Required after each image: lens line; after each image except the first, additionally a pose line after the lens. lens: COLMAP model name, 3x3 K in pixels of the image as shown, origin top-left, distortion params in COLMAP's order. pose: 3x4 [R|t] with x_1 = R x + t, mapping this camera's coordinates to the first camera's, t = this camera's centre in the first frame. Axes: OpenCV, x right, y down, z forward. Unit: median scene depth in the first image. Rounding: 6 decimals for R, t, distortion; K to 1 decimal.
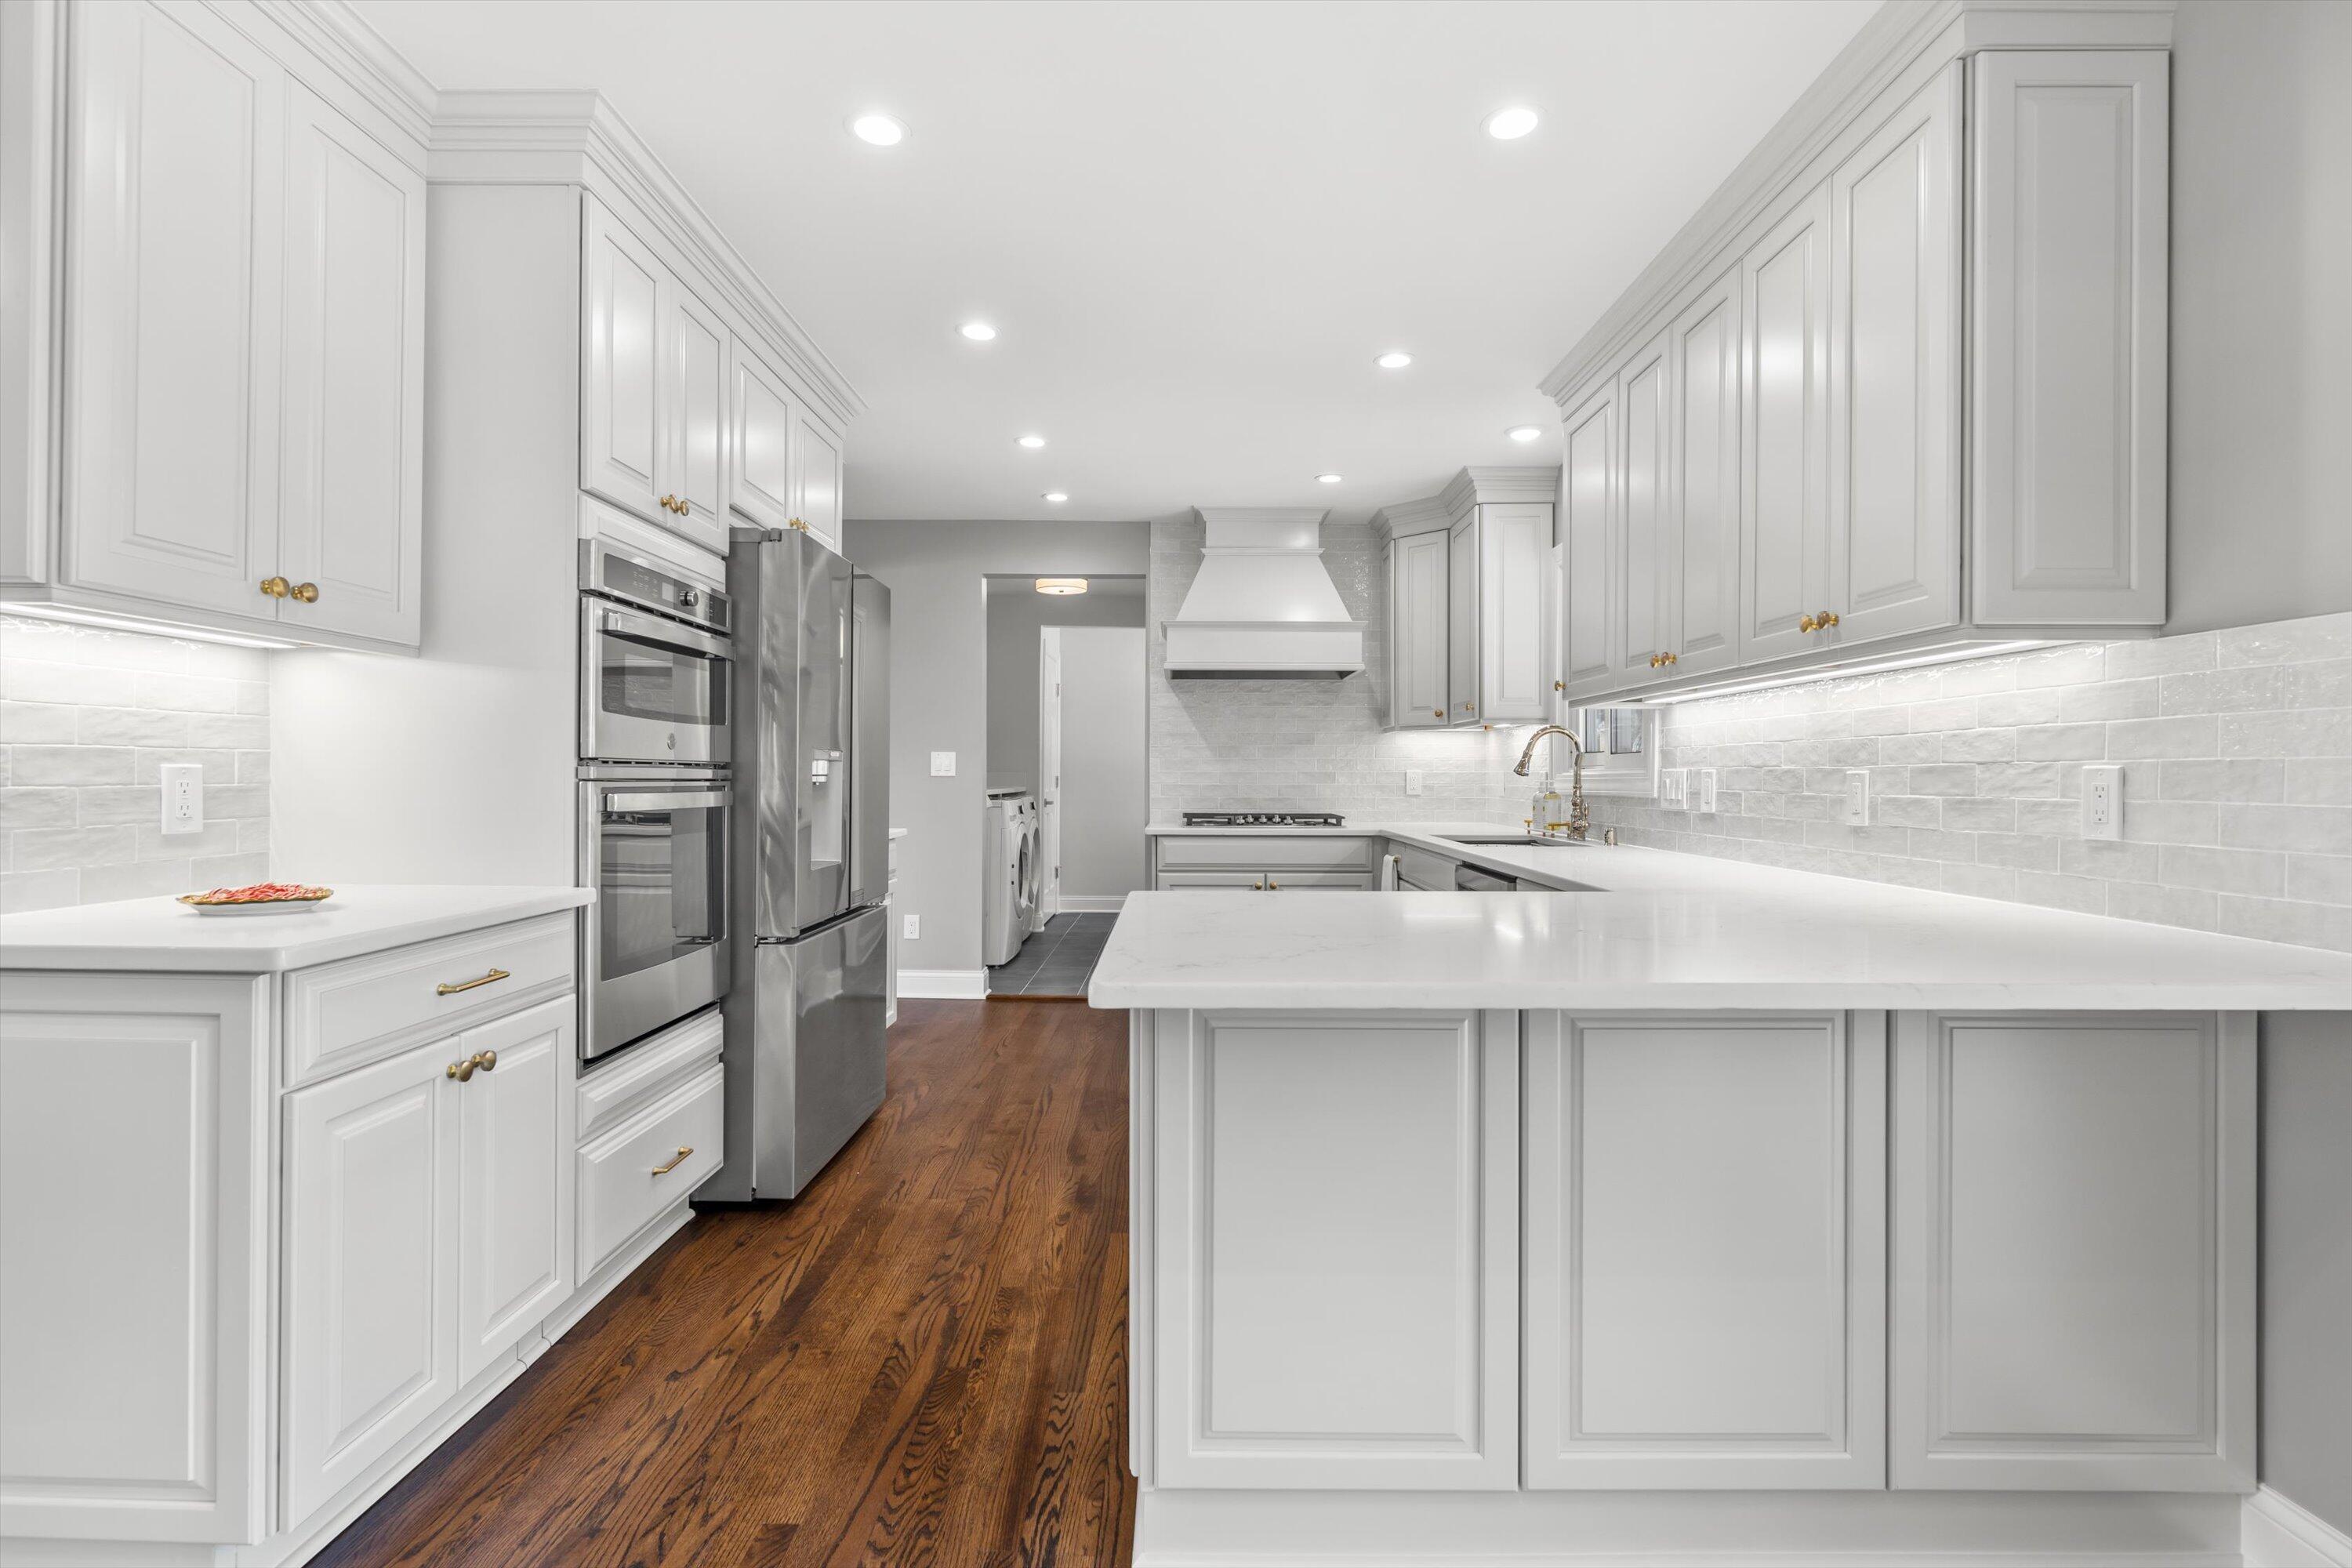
lens RADIAL K [[1101.0, 0, 1187.9], [0, 1101.0, 774.9], [0, 0, 1]] dist [-0.013158, -0.000988]
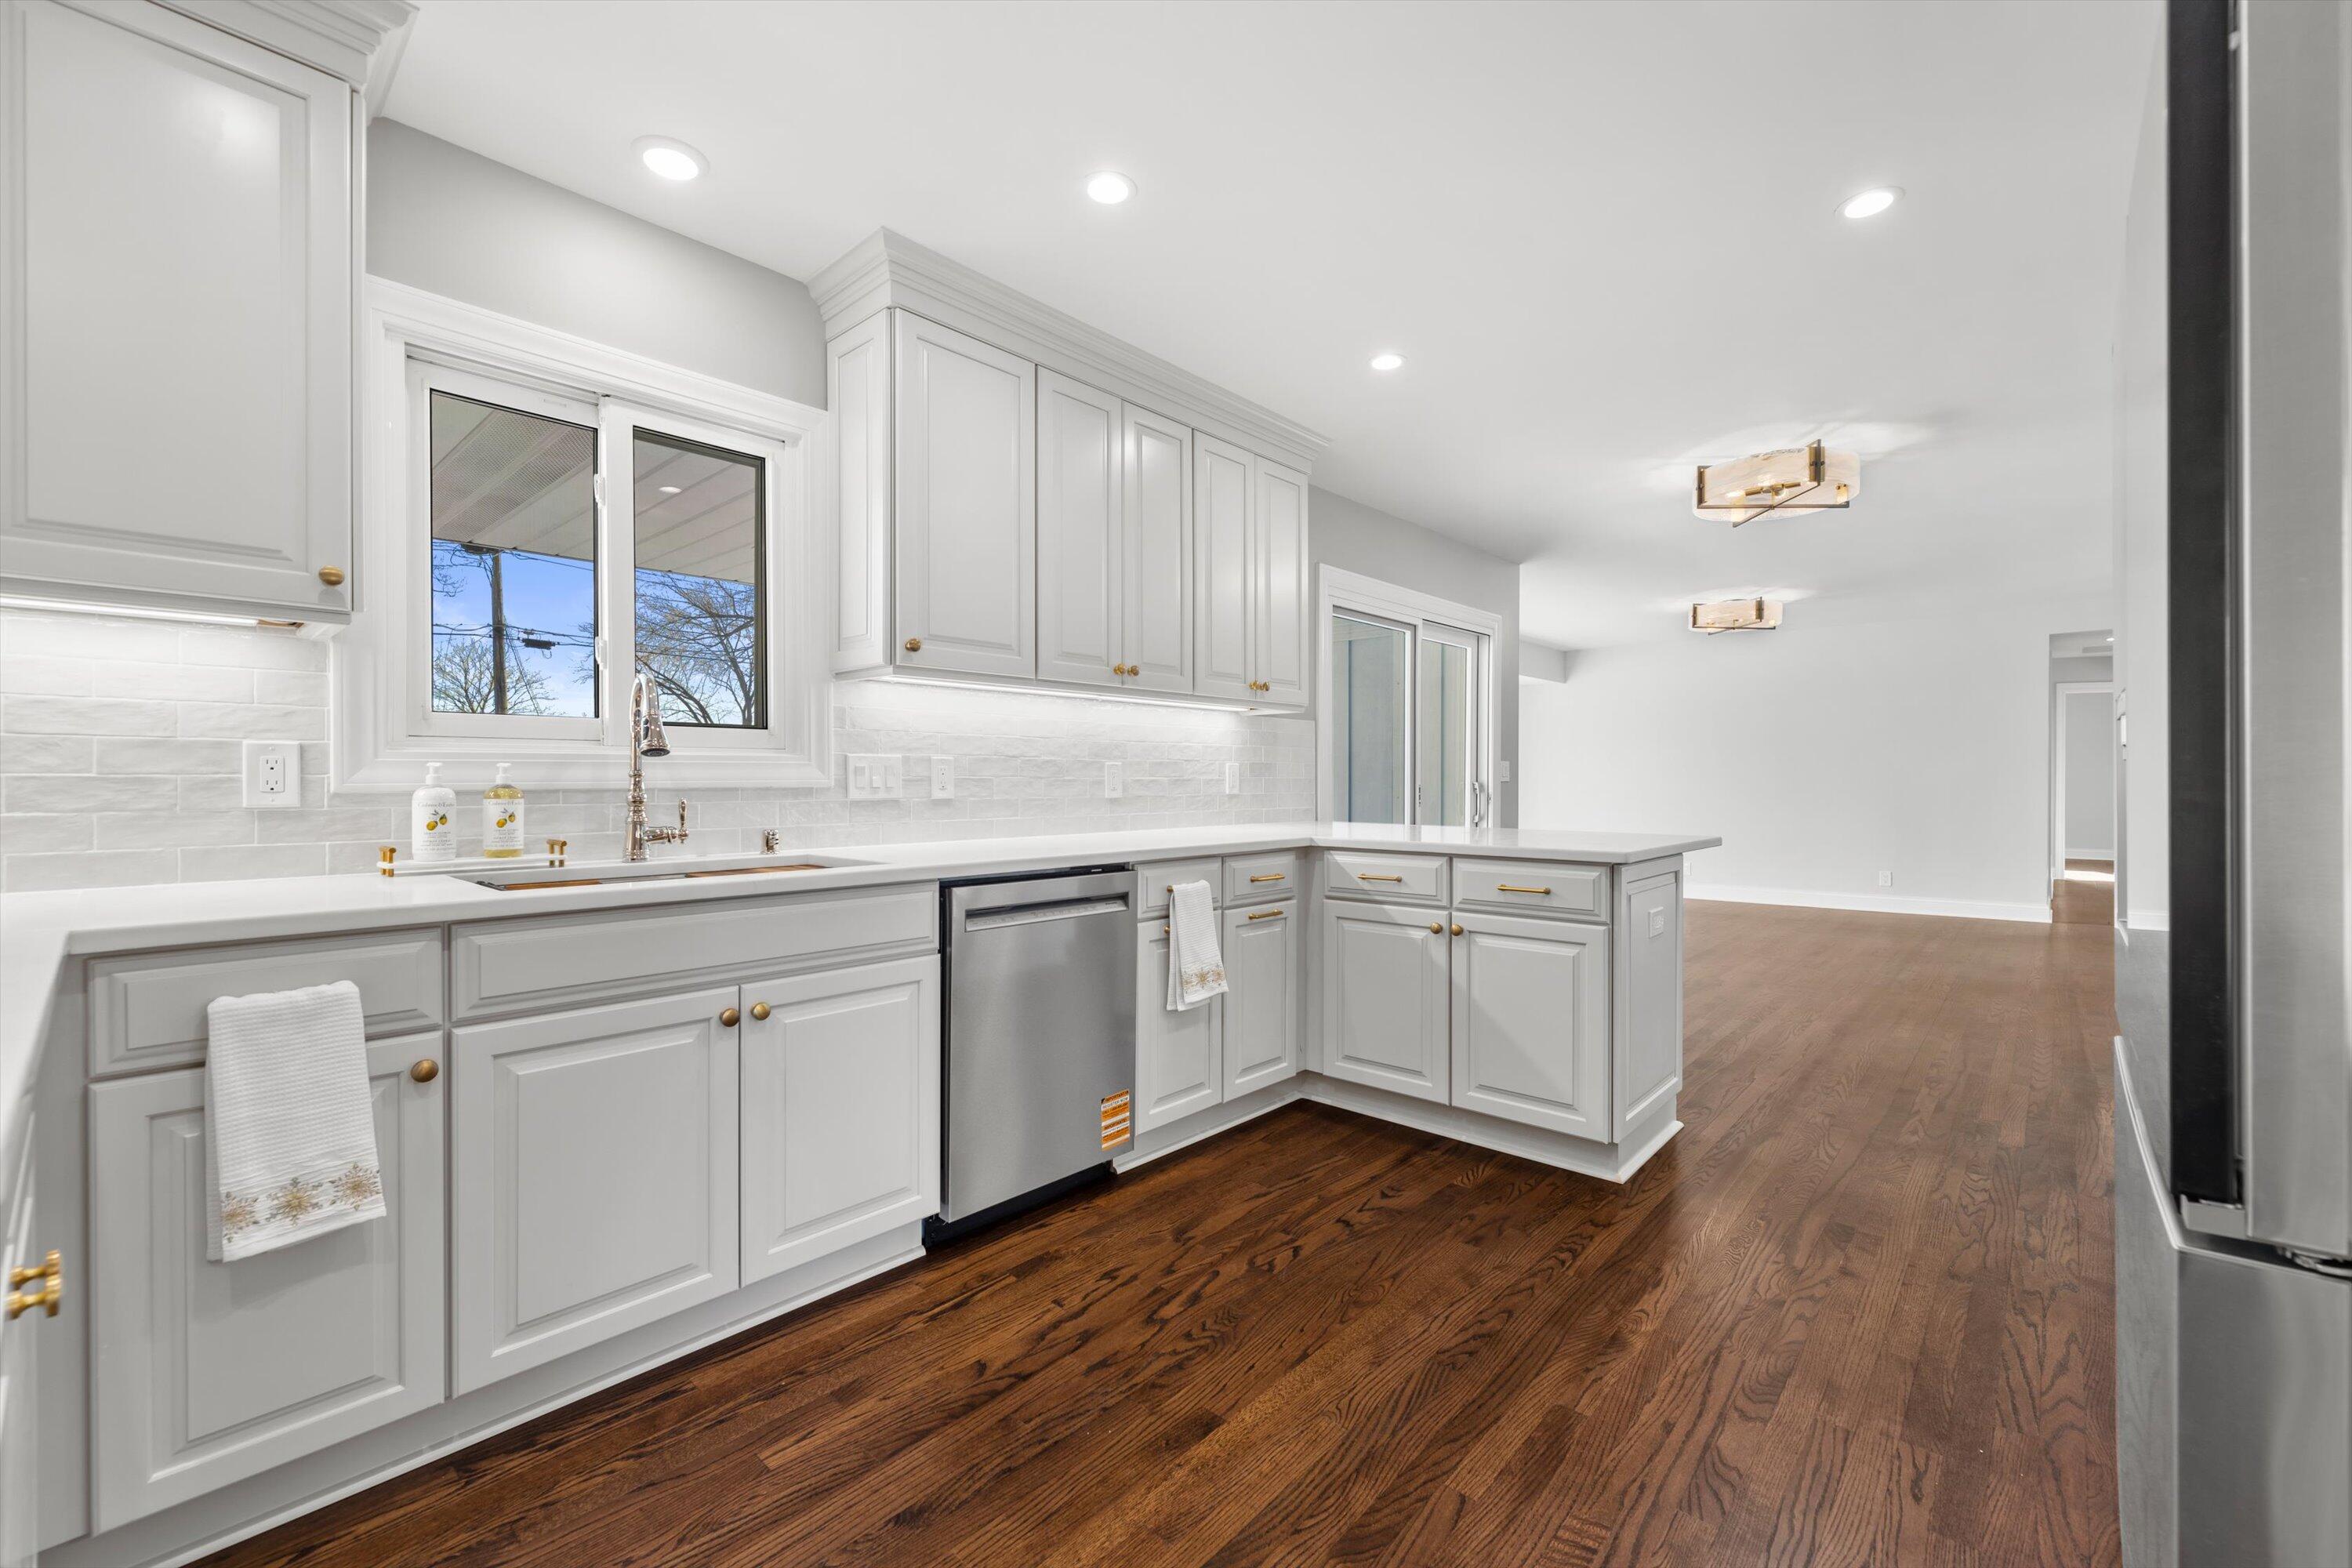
lens RADIAL K [[957.8, 0, 1165.4], [0, 957.8, 786.2], [0, 0, 1]] dist [0.002173, -0.001295]
pose [[-0.731418, -0.008686, 0.681874, -0.283834], [-0.004618, 0.999959, 0.007783, 0.014590], [-0.681913, 0.002544, -0.731429, 1.478290]]
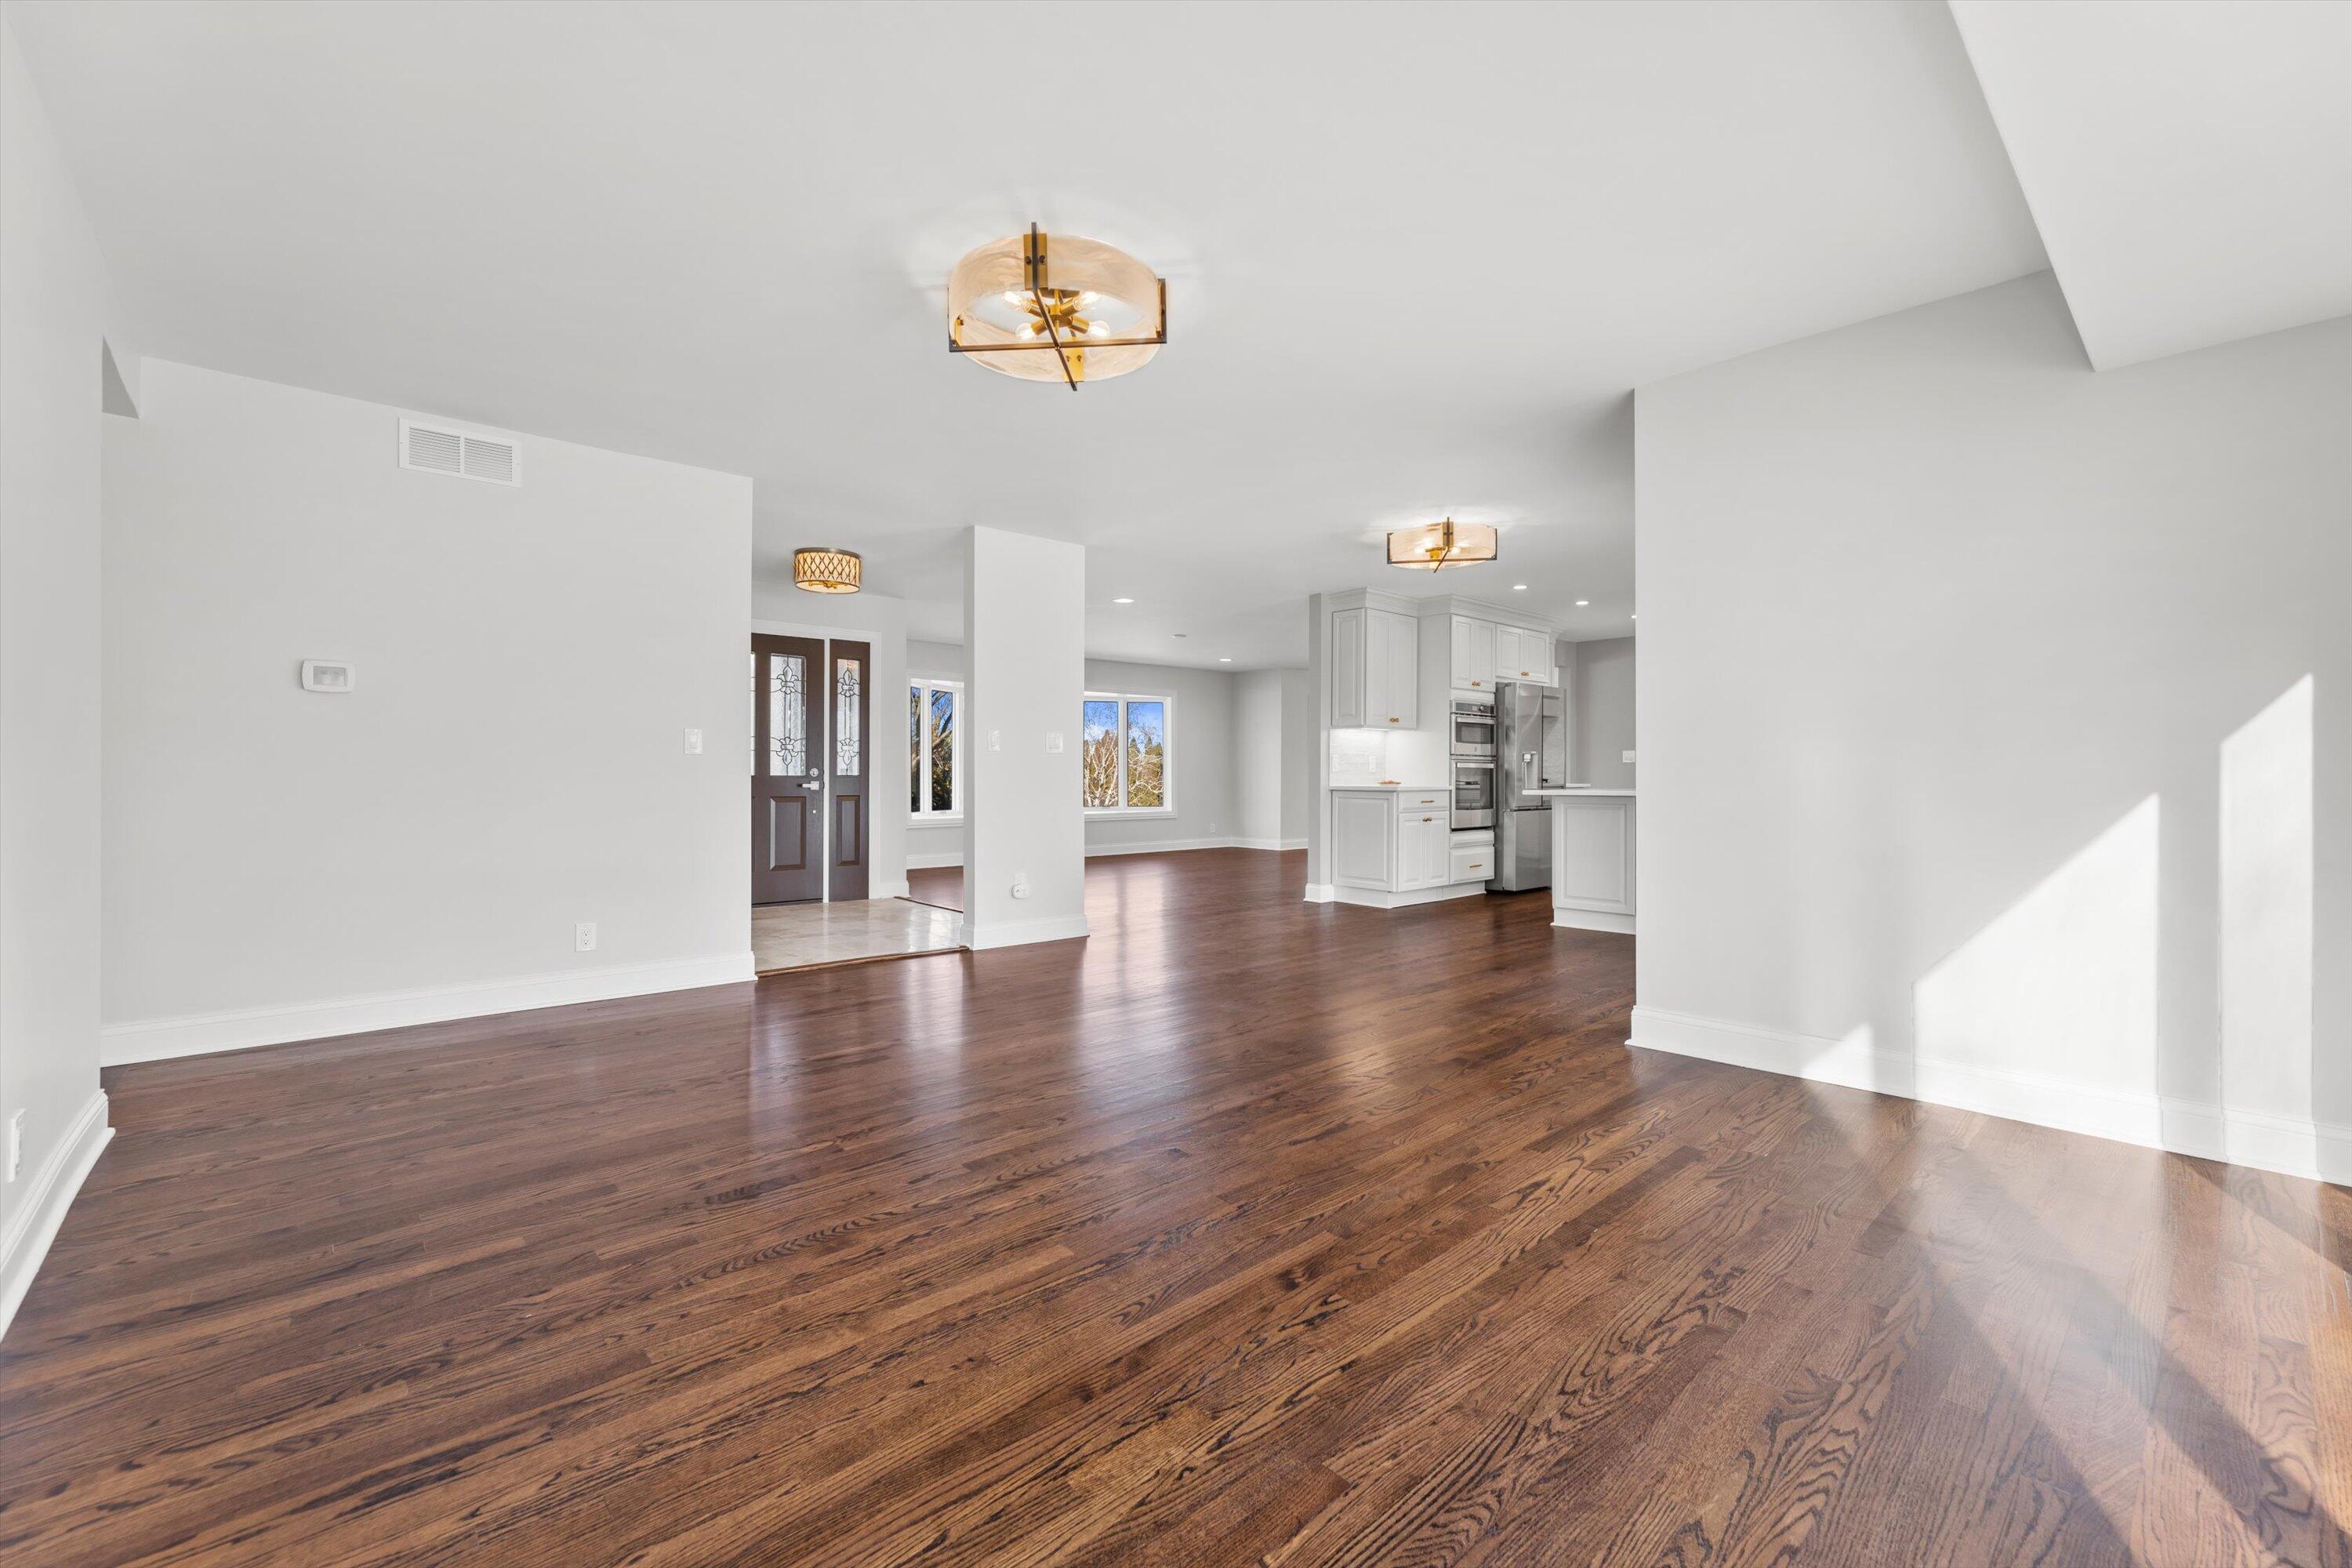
lens RADIAL K [[957.8, 0, 1183.4], [0, 957.8, 778.5], [0, 0, 1]] dist [0.002173, -0.001295]
pose [[0.678580, -0.003181, -0.734519, 0.984974], [0.004062, 0.999992, -0.000577, 0.052139], [0.734515, -0.002592, 0.678588, -1.525291]]
